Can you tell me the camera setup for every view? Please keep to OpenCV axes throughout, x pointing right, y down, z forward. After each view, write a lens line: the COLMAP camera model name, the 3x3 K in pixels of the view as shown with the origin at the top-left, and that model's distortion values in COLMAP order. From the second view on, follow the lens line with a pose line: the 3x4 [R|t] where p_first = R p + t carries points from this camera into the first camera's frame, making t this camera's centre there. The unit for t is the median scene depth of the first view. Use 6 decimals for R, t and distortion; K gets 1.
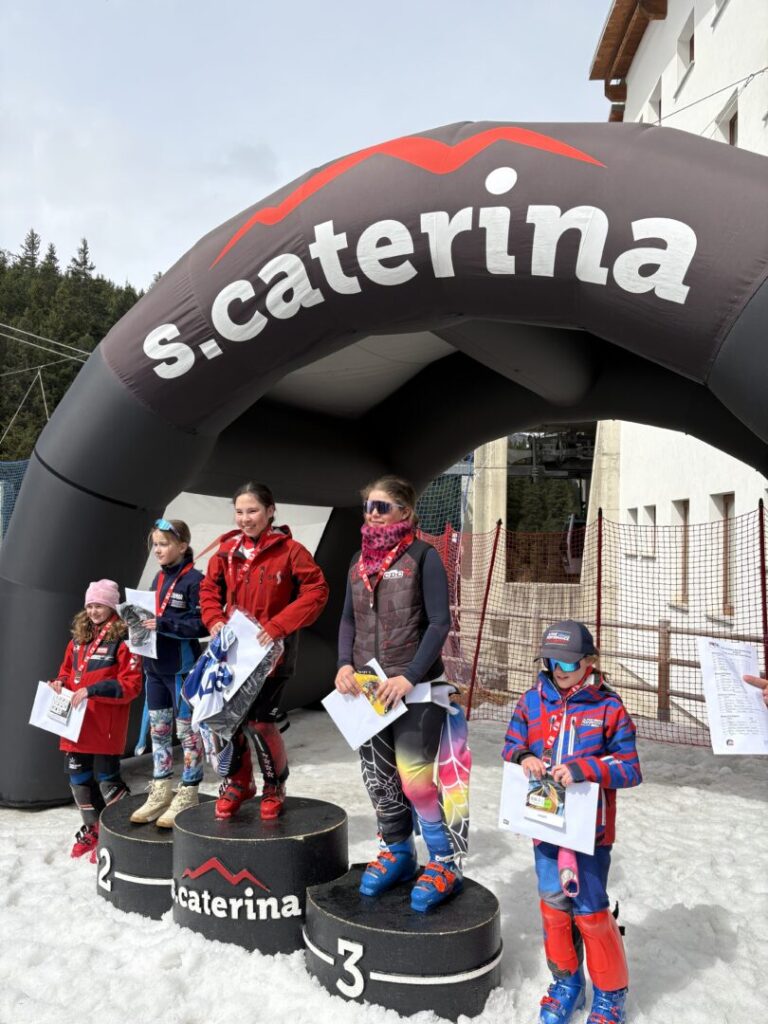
lens RADIAL K [[763.6, 0, 380.5], [0, 763.6, 516.5], [0, 0, 1]] dist [0.040012, 0.005803]
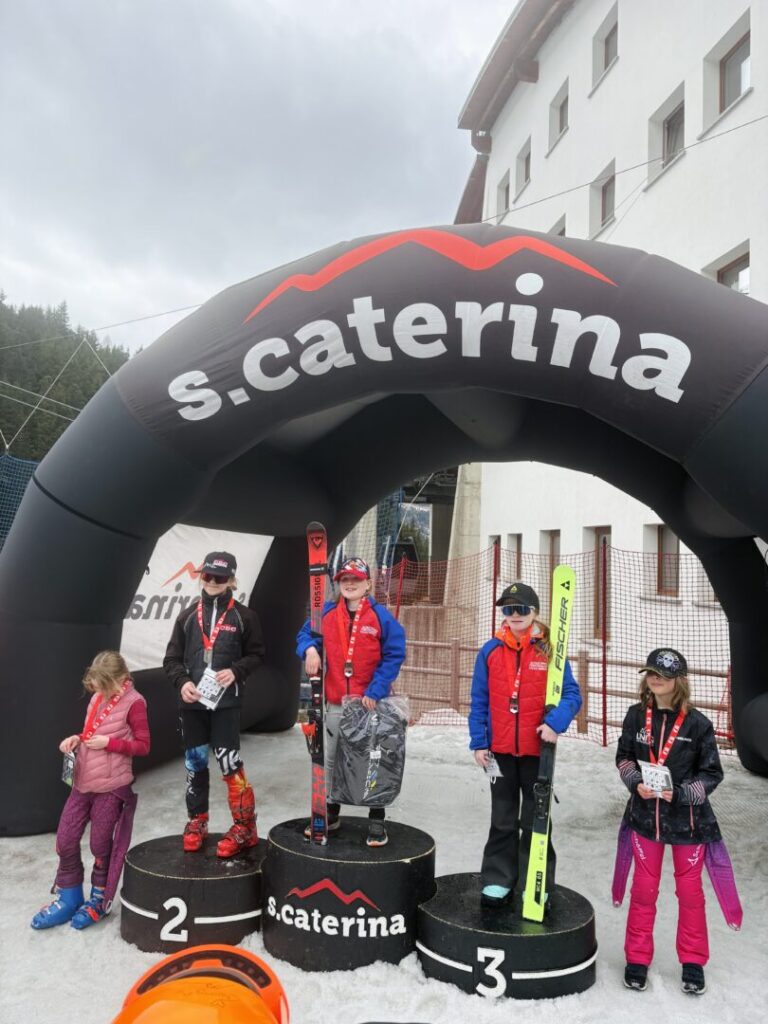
lens RADIAL K [[780.0, 0, 384.0], [0, 780.0, 512.0], [0, 0, 1]] dist [0.029362, 0.001597]
pose [[0.980852, 0.044737, 0.189544, -0.239294], [-0.039422, 0.998719, -0.031723, -0.032772], [-0.190721, 0.023643, 0.981360, -0.116517]]
